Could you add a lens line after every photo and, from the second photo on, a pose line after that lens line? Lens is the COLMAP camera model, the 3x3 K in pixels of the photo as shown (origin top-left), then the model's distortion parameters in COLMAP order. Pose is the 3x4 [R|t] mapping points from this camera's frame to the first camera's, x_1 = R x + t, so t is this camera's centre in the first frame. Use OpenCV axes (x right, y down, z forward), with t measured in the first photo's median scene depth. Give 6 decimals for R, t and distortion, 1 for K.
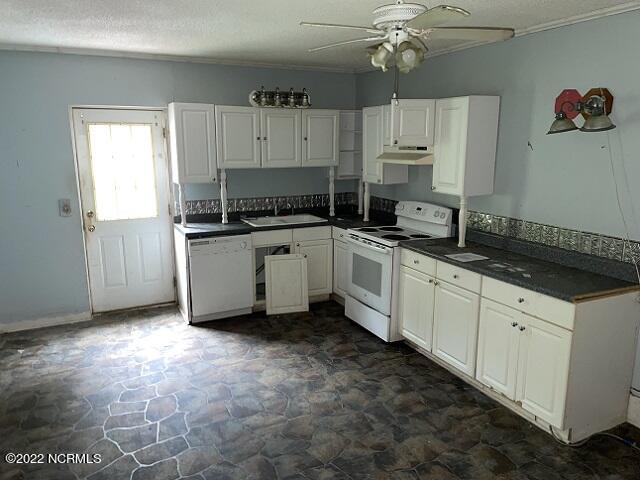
lens RADIAL K [[485.4, 0, 320.7], [0, 485.4, 241.3], [0, 0, 1]] dist [0.005086, -0.002033]
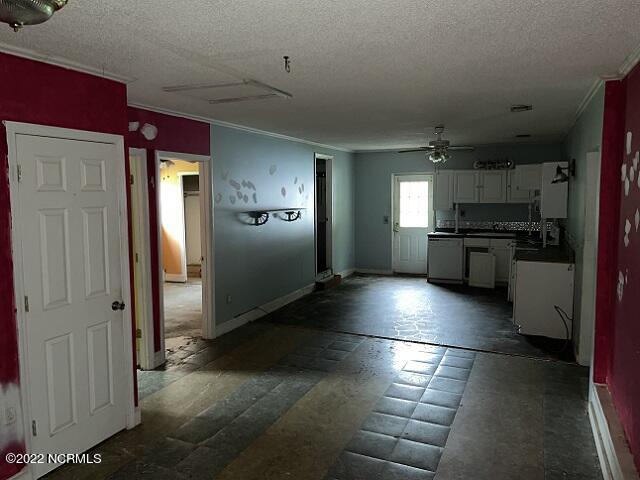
lens RADIAL K [[485.4, 0, 319.7], [0, 485.4, 237.7], [0, 0, 1]] dist [0.005086, -0.002033]
pose [[0.628346, 0.063632, -0.775327, 0.912022], [-0.144684, 0.988819, -0.036103, 0.122836], [0.764361, 0.134863, 0.630527, -0.548594]]
